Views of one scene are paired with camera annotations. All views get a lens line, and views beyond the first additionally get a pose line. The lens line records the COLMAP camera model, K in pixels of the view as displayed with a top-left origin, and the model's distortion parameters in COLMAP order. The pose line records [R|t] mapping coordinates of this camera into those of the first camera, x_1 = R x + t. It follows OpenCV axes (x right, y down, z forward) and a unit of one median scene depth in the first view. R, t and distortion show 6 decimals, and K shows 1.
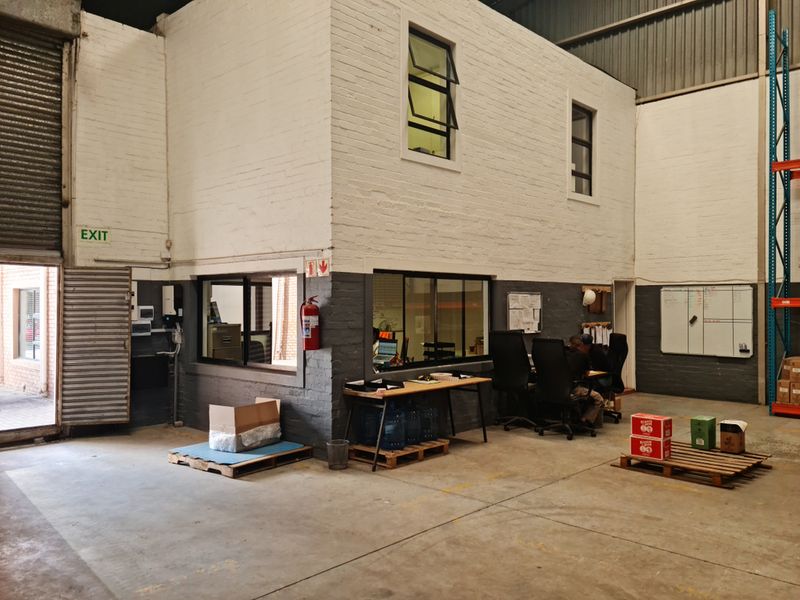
lens RADIAL K [[633.7, 0, 405.4], [0, 633.7, 301.7], [0, 0, 1]] dist [0.082830, -0.102424]
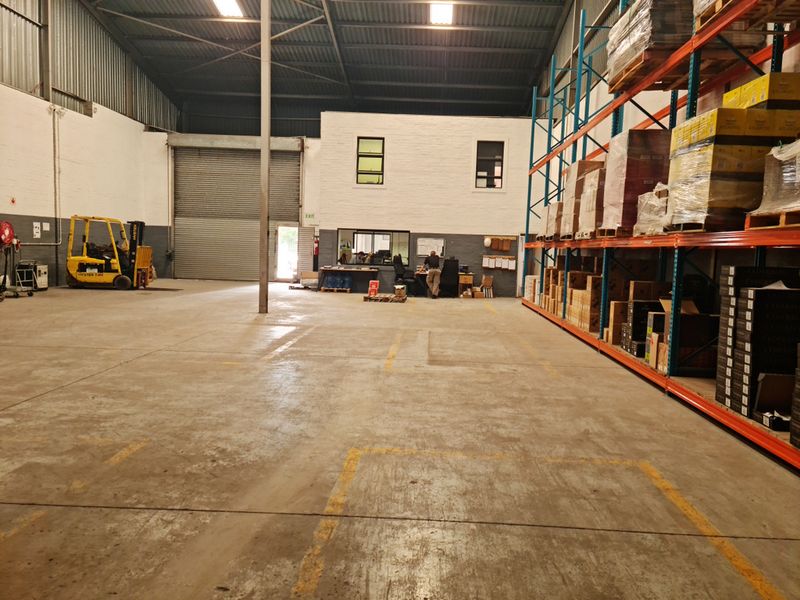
lens RADIAL K [[633.7, 0, 405.4], [0, 633.7, 301.7], [0, 0, 1]] dist [0.082830, -0.102424]
pose [[0.647235, 0.088415, -0.757146, 2.753548], [-0.032055, 0.995529, 0.088850, 0.017232], [0.761616, -0.033237, 0.647176, -0.756254]]
